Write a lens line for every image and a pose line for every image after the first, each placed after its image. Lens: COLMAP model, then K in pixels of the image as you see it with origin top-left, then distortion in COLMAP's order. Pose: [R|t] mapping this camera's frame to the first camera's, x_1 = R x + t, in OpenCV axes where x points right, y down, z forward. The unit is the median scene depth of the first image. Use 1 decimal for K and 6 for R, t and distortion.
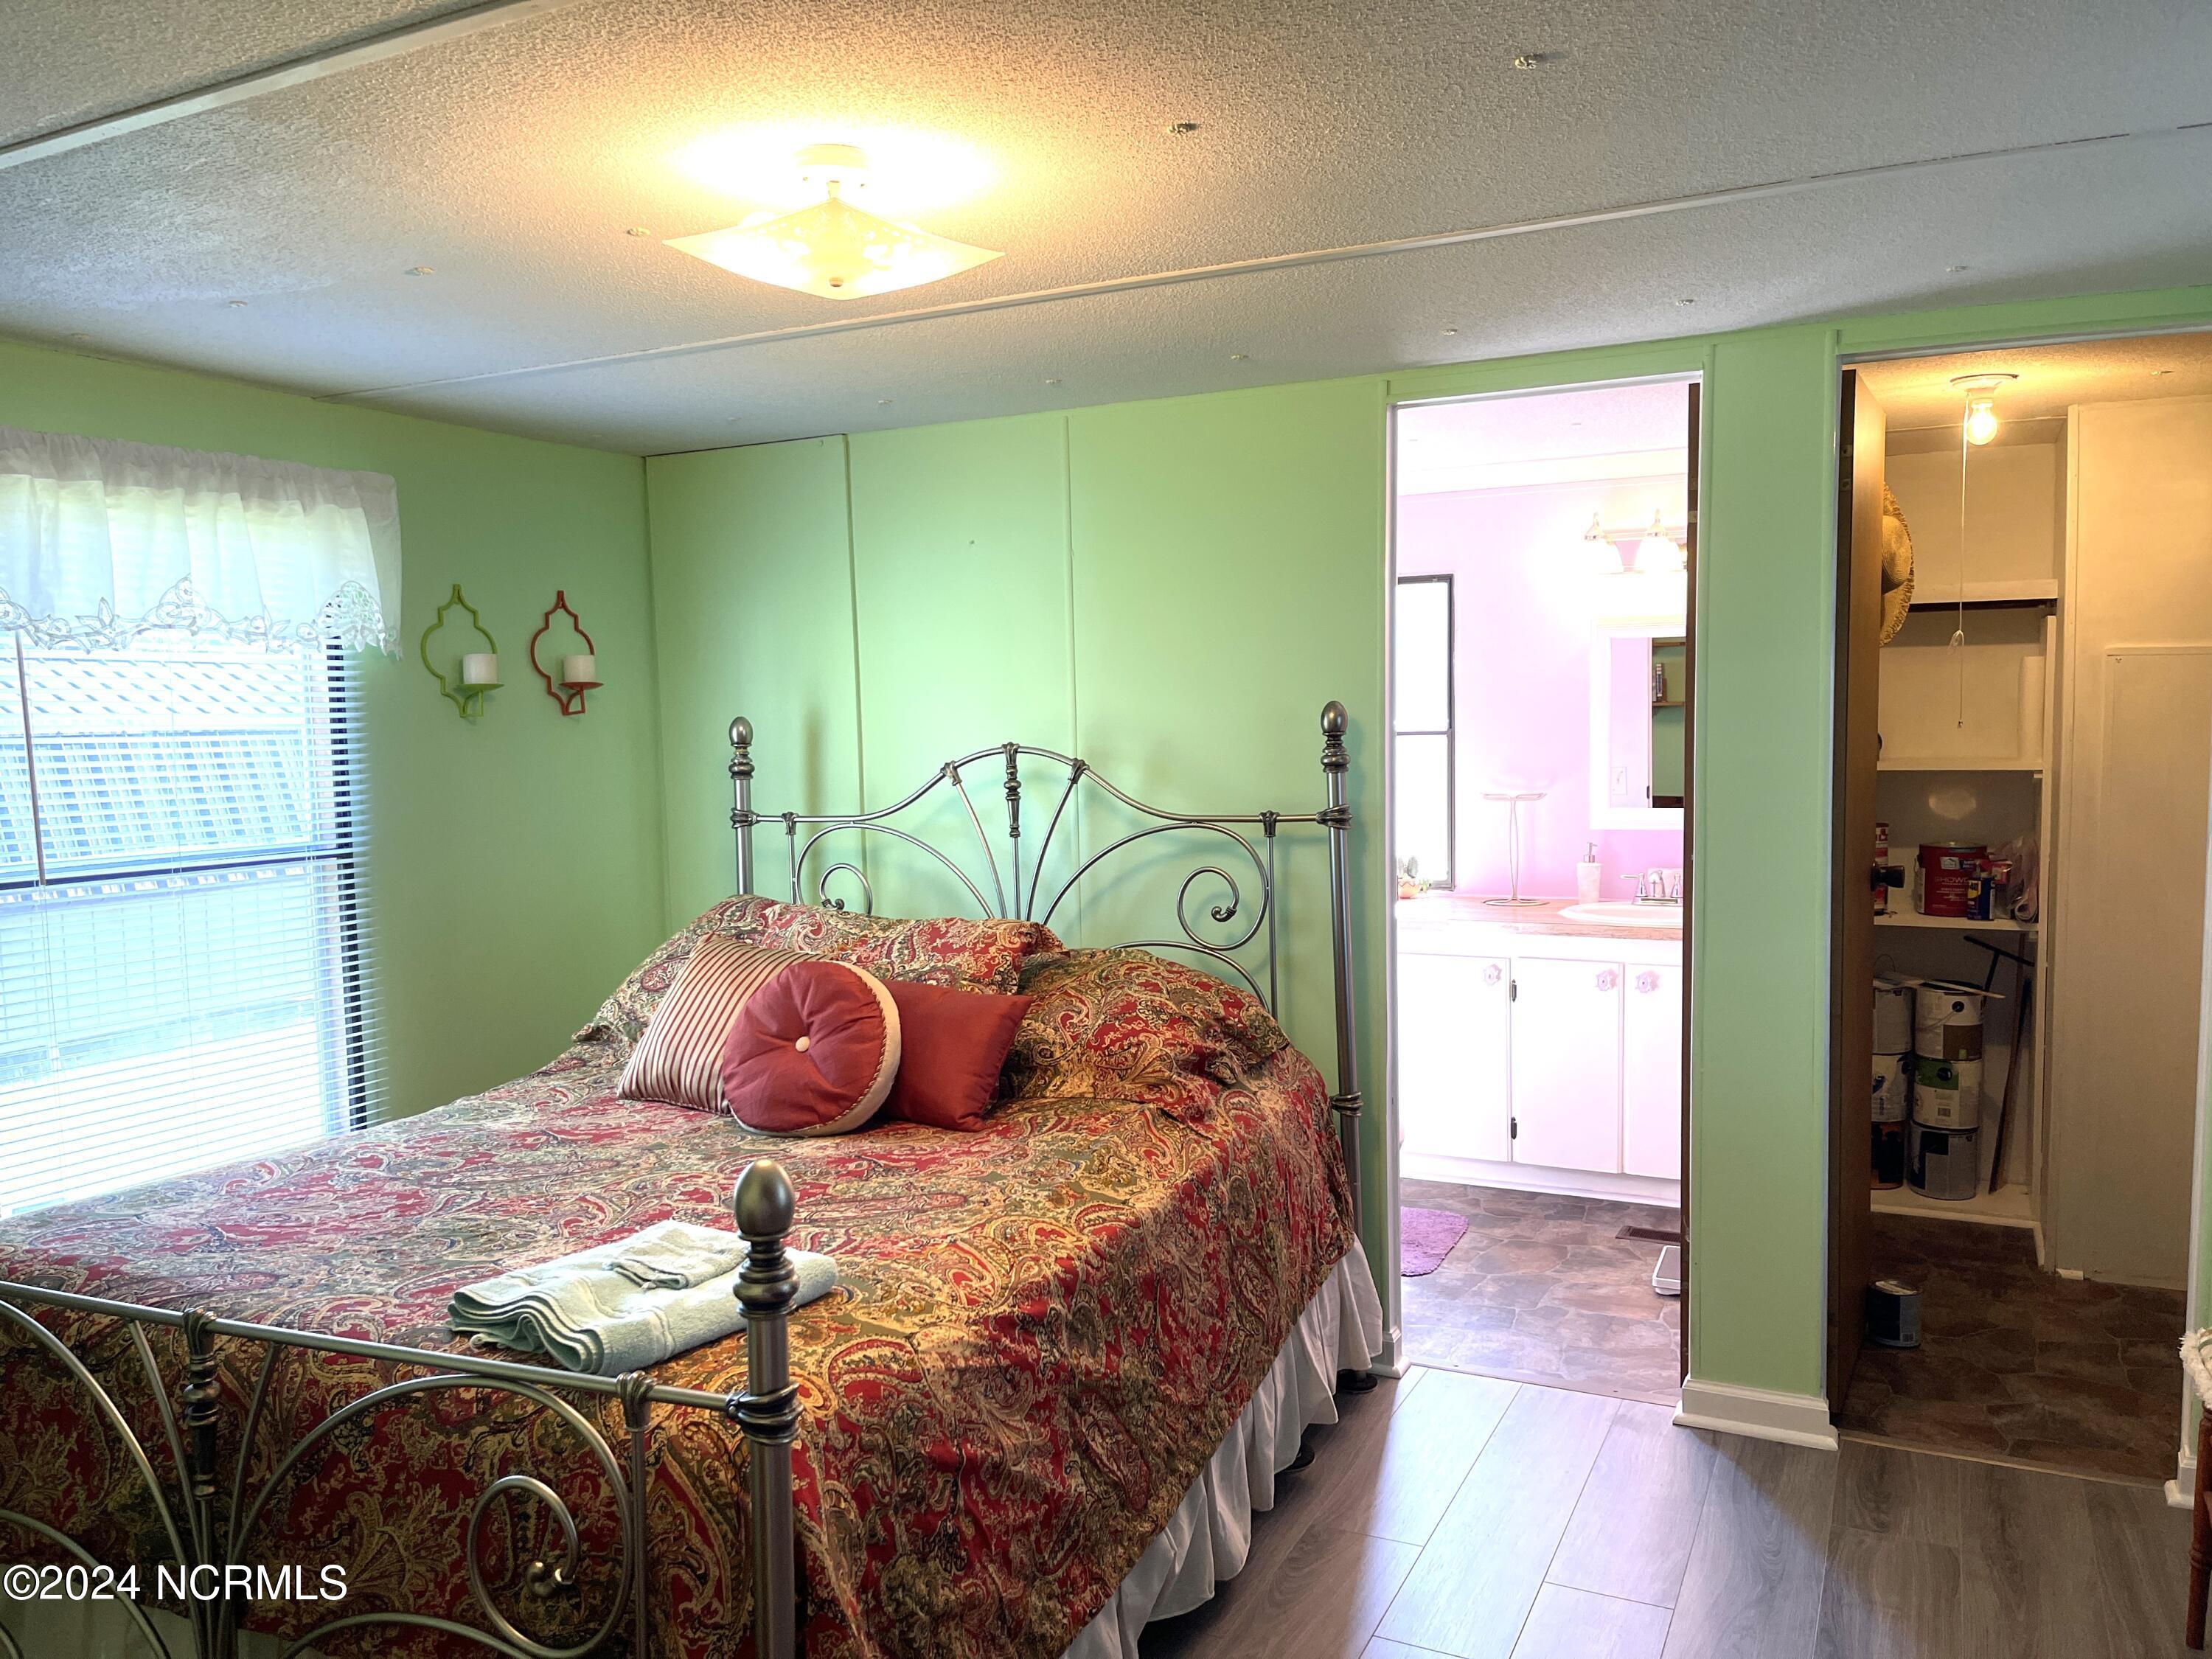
lens RADIAL K [[1670.4, 0, 1112.6], [0, 1670.4, 832.7], [0, 0, 1]] dist [0.065741, -0.093735]
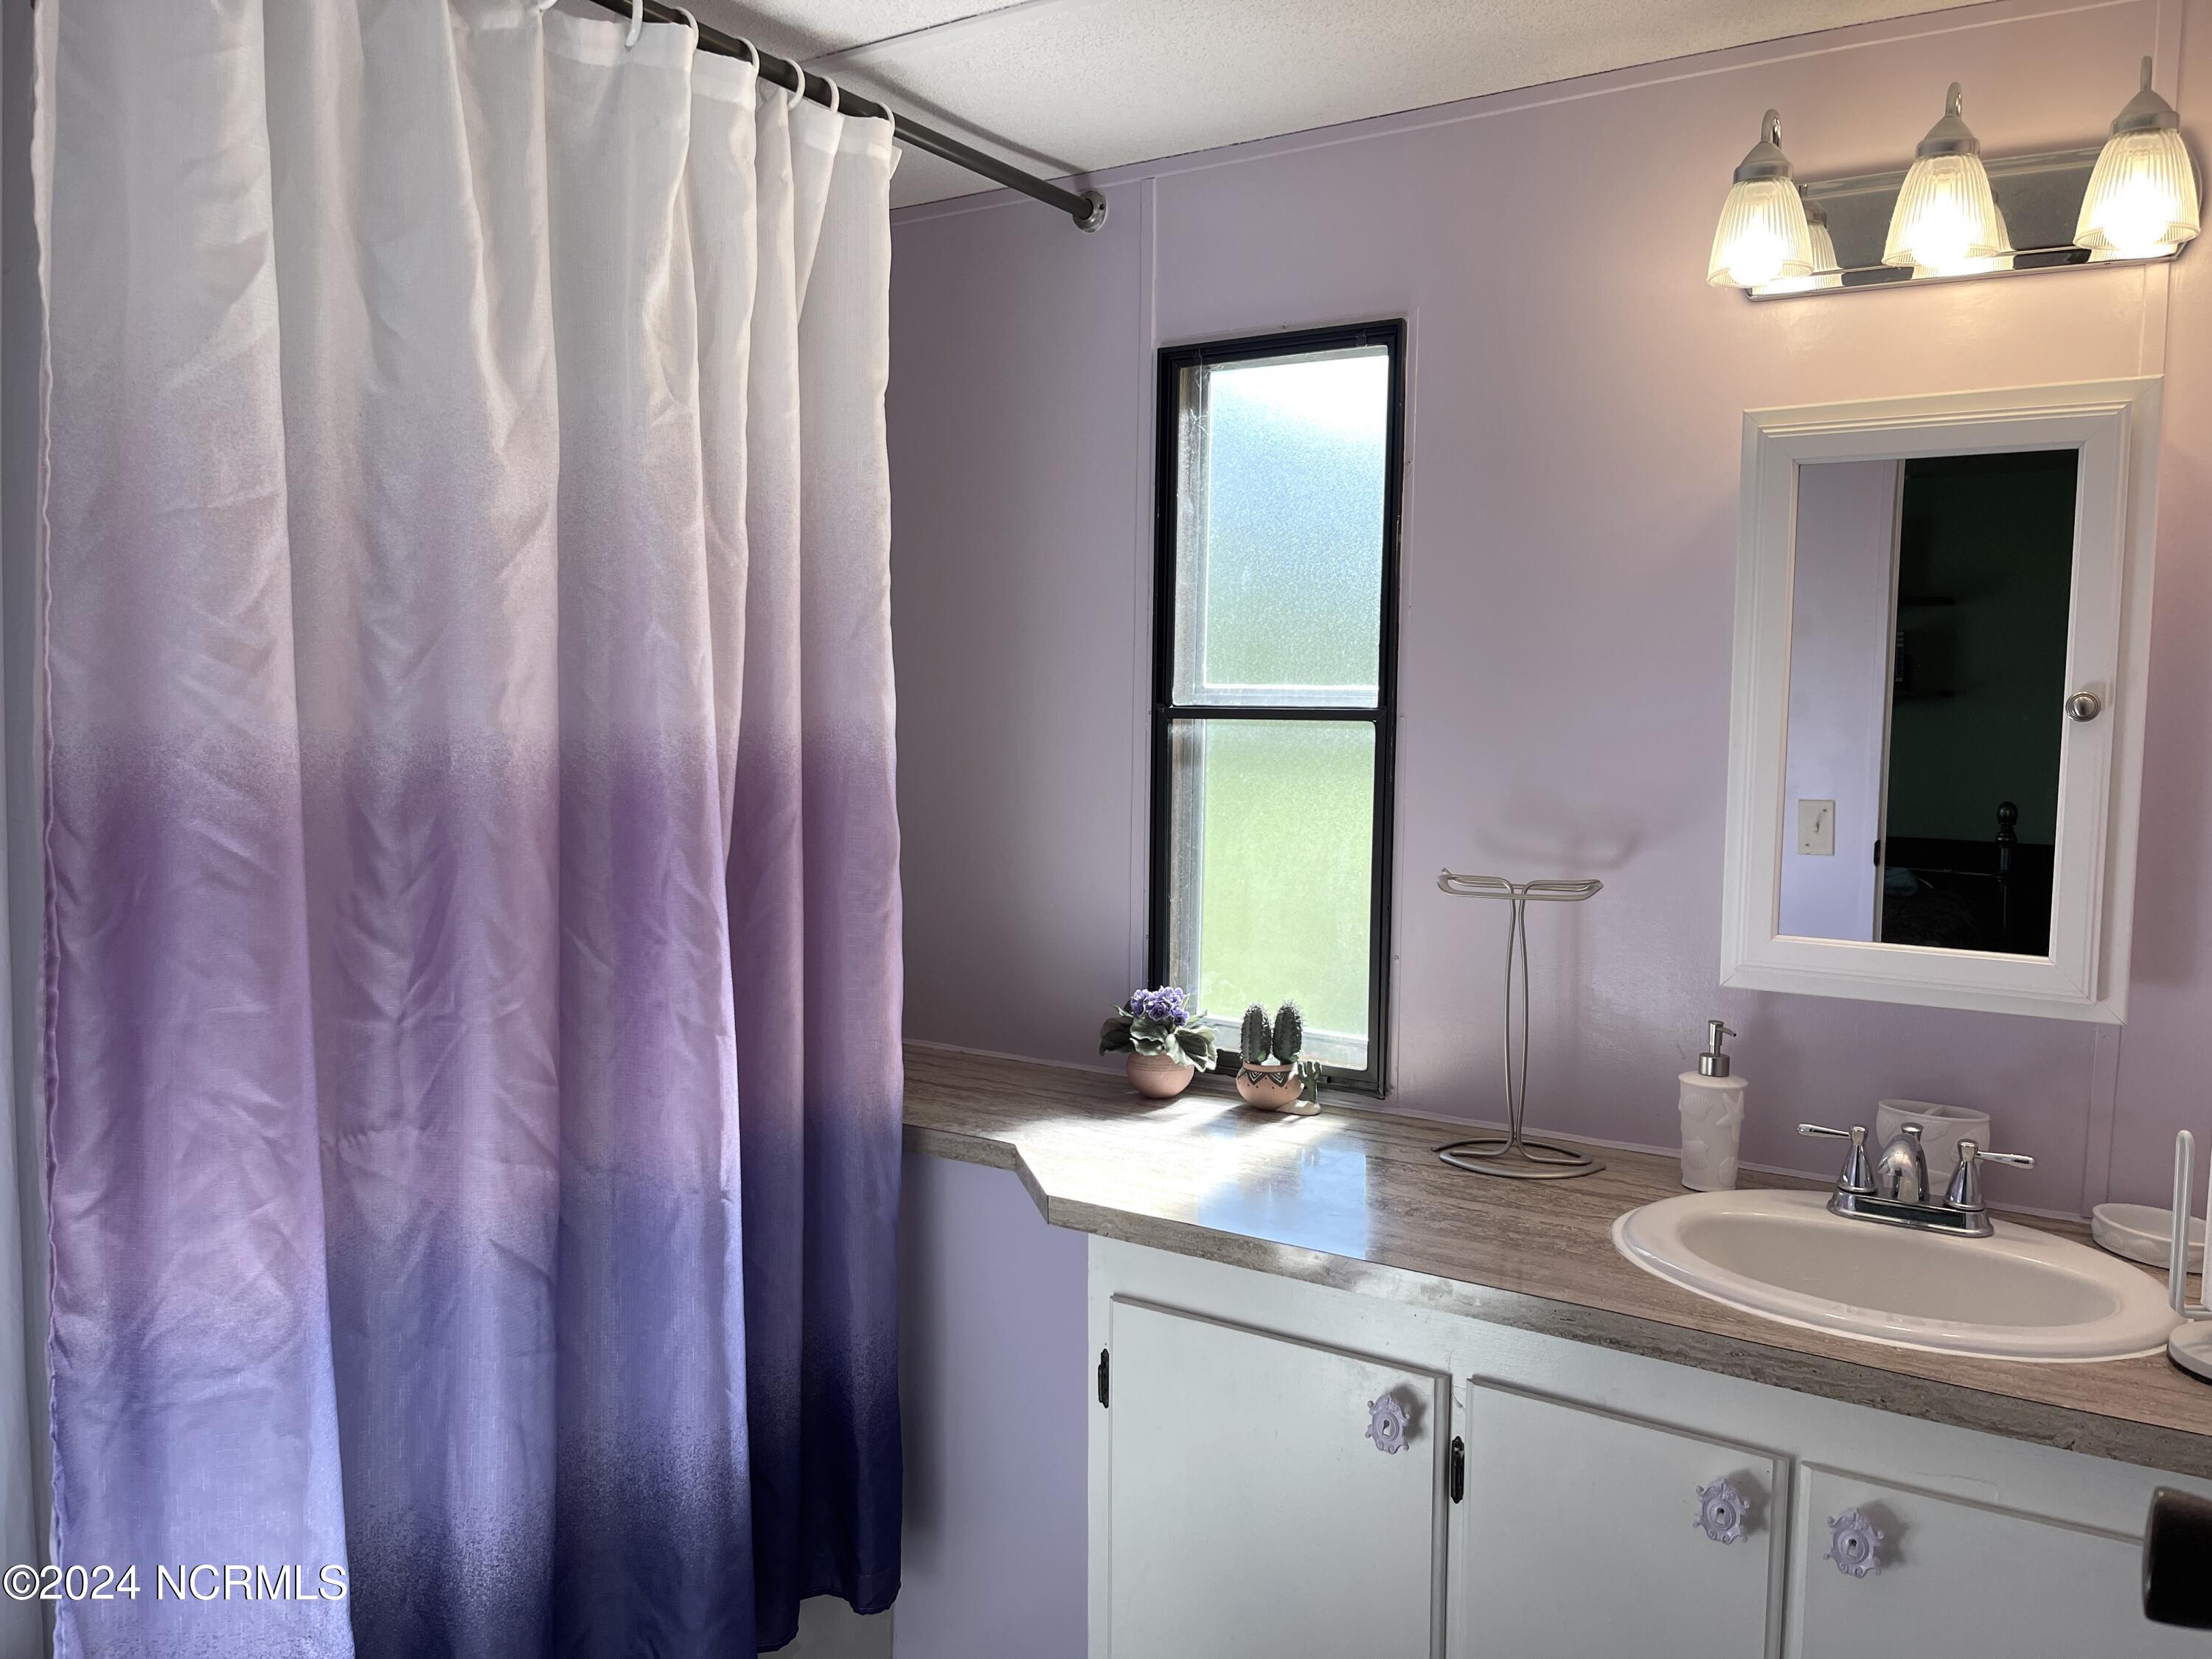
lens RADIAL K [[1670.4, 0, 1110.3], [0, 1670.4, 826.1], [0, 0, 1]] dist [0.065741, -0.093735]
pose [[0.992667, 0.038947, -0.114435, 0.341085], [-0.037977, 0.999222, 0.010648, -0.064639], [0.114760, -0.006224, 0.993374, 1.093759]]
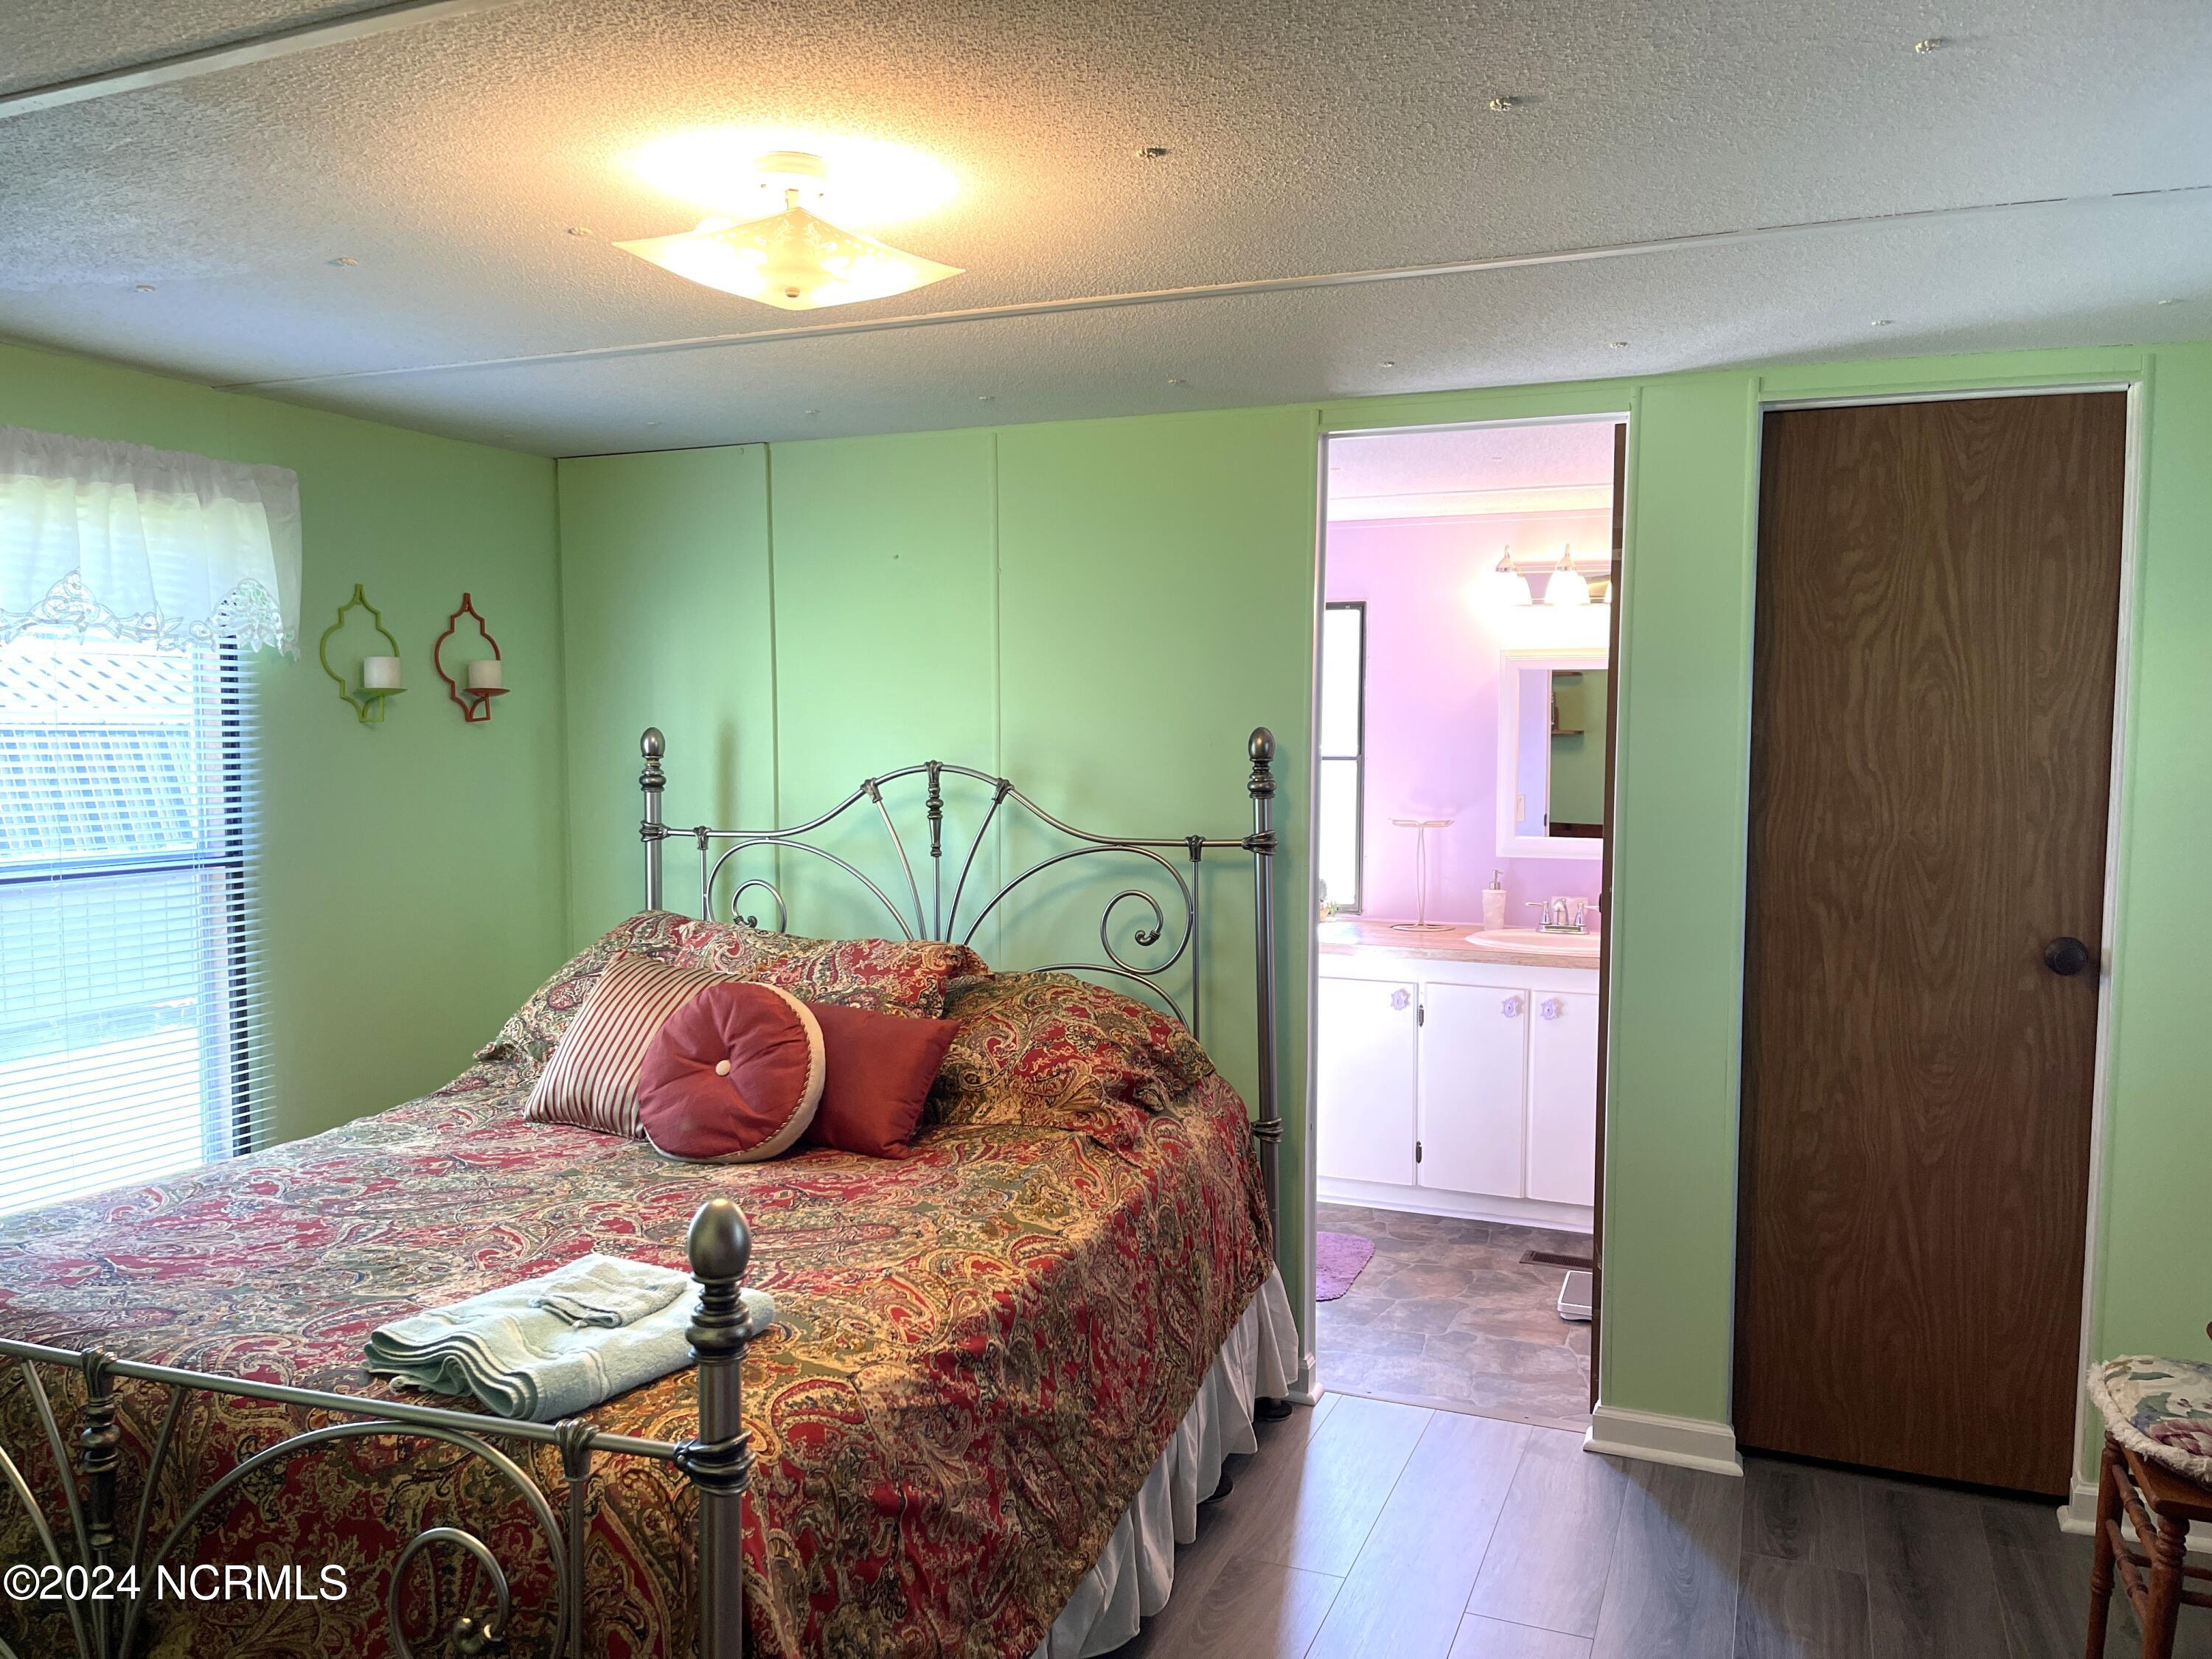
lens RADIAL K [[1670.4, 0, 1116.5], [0, 1670.4, 832.9], [0, 0, 1]] dist [0.065741, -0.093735]
pose [[0.997475, 0.018900, 0.068461, -0.024843], [-0.018316, 0.999790, -0.009150, -0.005210], [-0.068620, 0.007873, 0.997612, 0.009661]]
